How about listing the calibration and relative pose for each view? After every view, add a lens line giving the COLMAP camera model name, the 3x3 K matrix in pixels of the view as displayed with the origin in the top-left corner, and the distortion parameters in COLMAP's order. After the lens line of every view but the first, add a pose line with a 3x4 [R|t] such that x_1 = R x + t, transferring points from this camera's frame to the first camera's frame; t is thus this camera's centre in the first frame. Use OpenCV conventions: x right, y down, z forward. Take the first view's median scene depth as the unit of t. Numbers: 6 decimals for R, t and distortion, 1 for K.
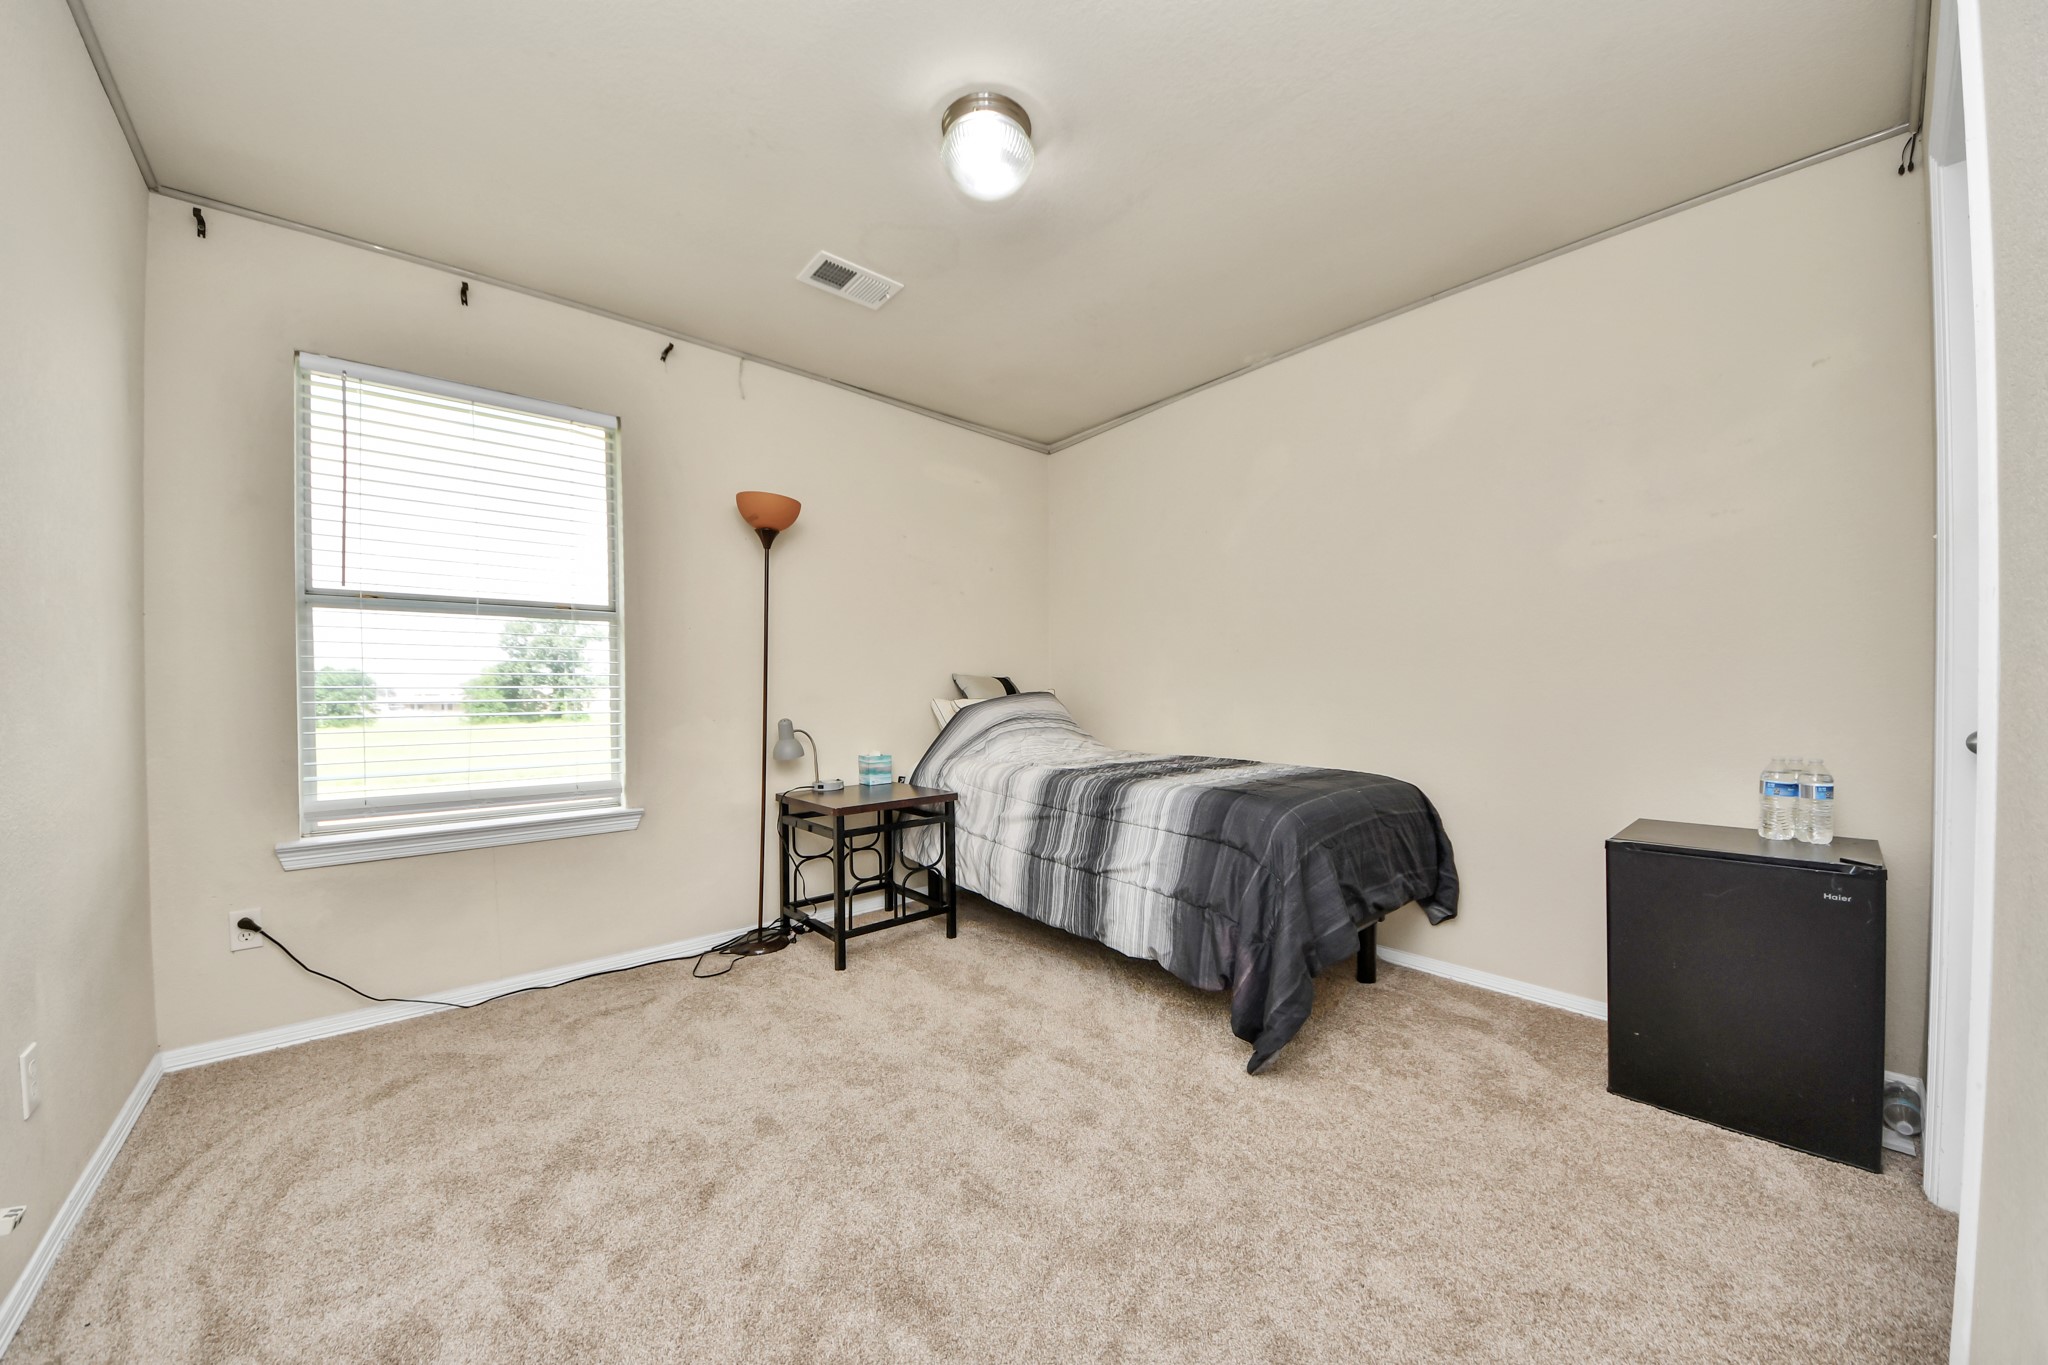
lens RADIAL K [[740.2, 0, 1032.9], [0, 740.2, 704.1], [0, 0, 1]] dist [-0.000066, -0.005792]
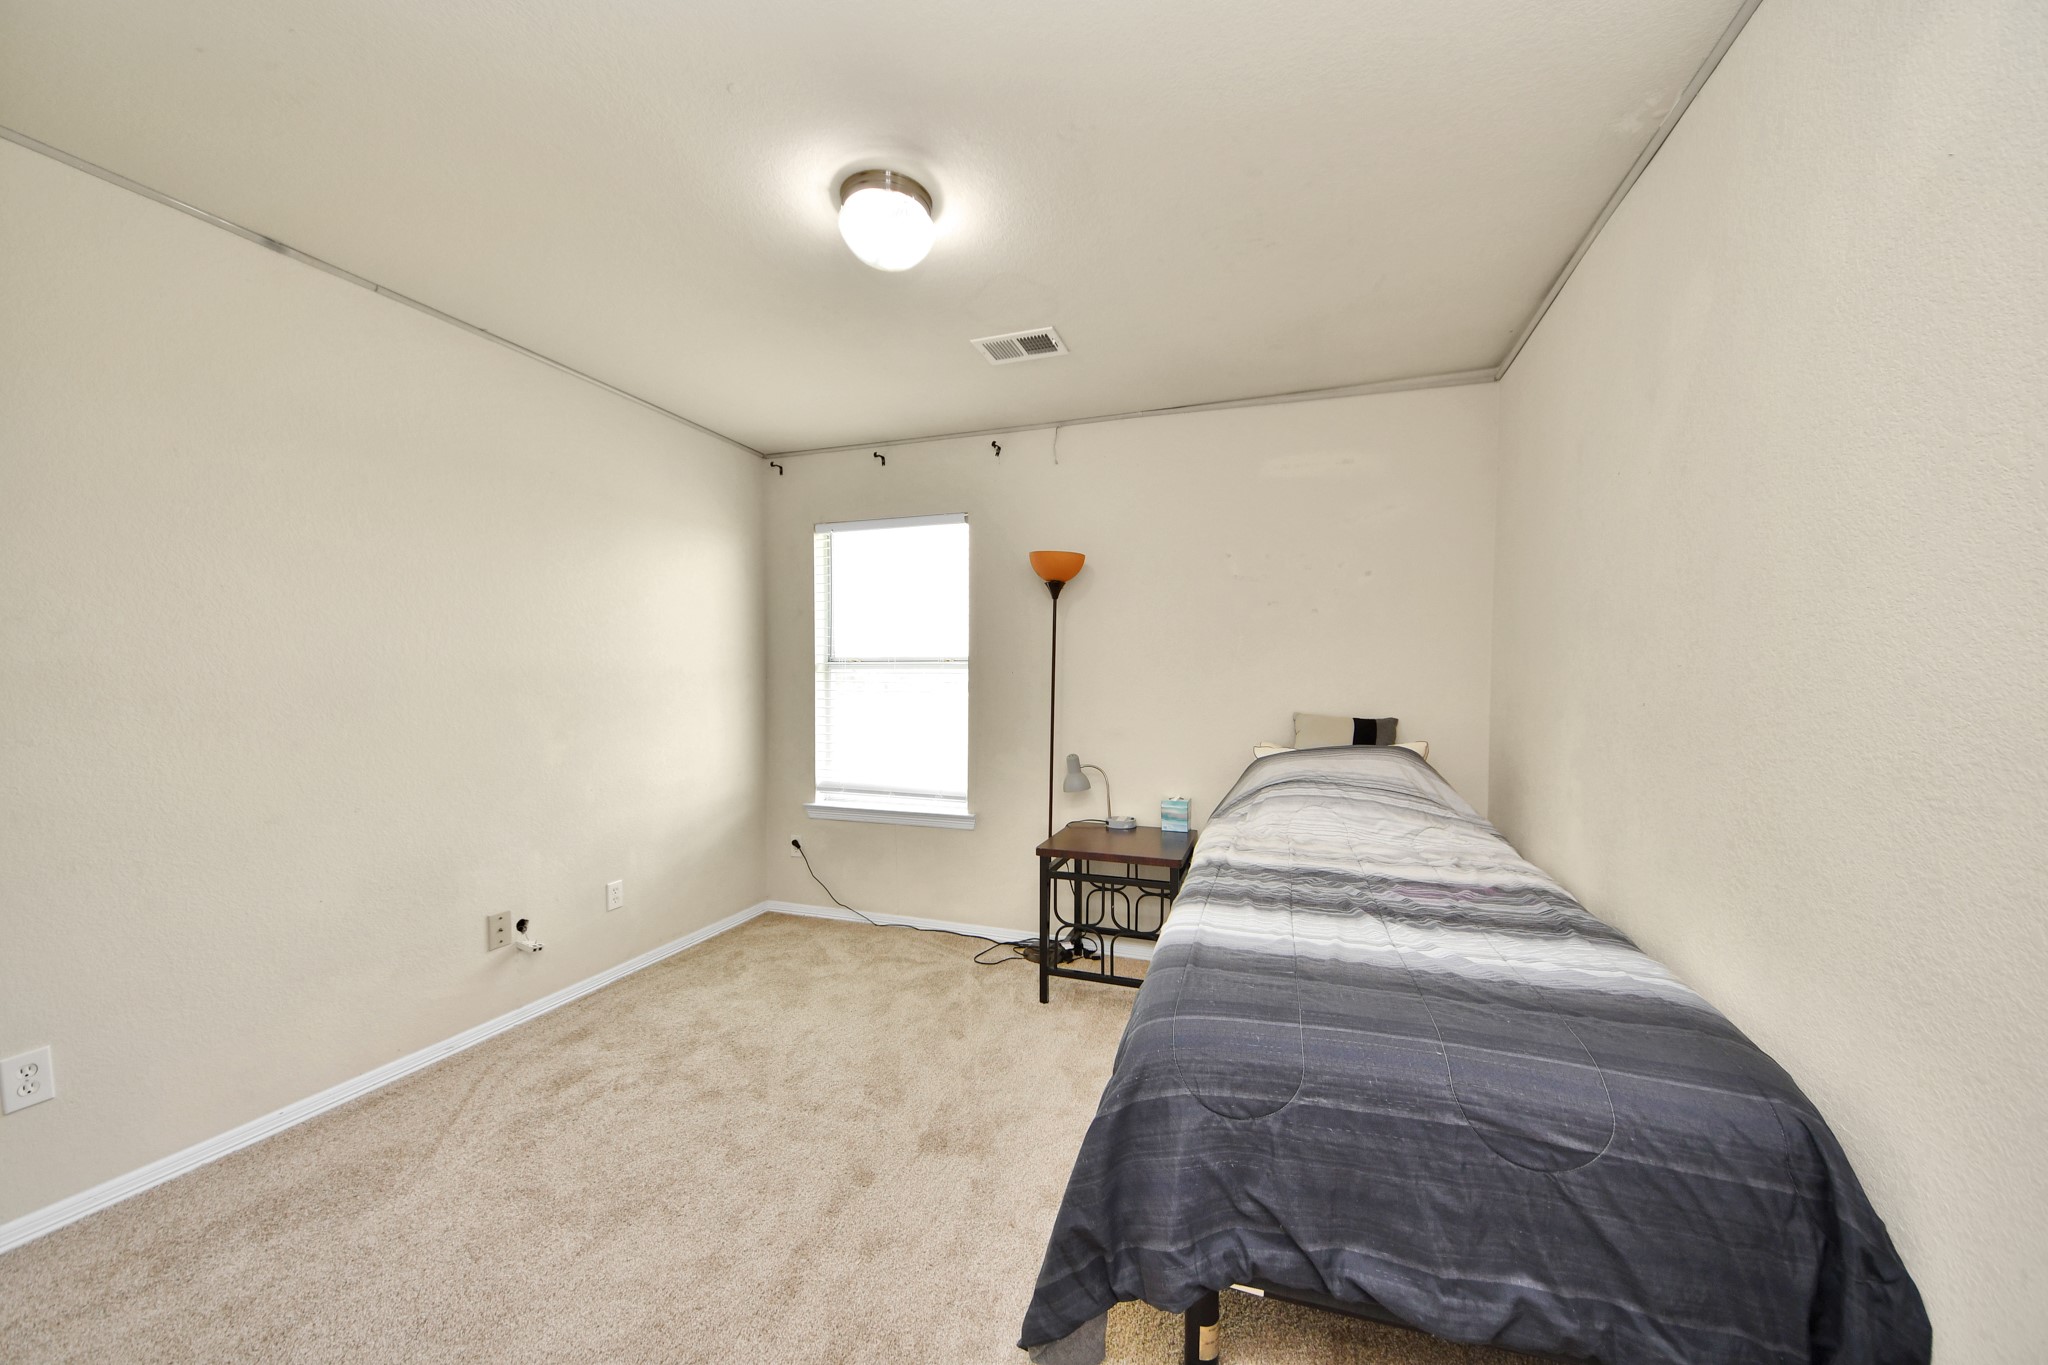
lens RADIAL K [[731.5, 0, 1023.5], [0, 731.5, 695.9], [0, 0, 1]] dist [0.027328, -0.016933]
pose [[0.461127, 0.033269, -0.886710, 0.591582], [-0.017853, 0.999442, 0.028214, -0.096737], [0.887155, 0.002821, 0.461463, 0.457393]]
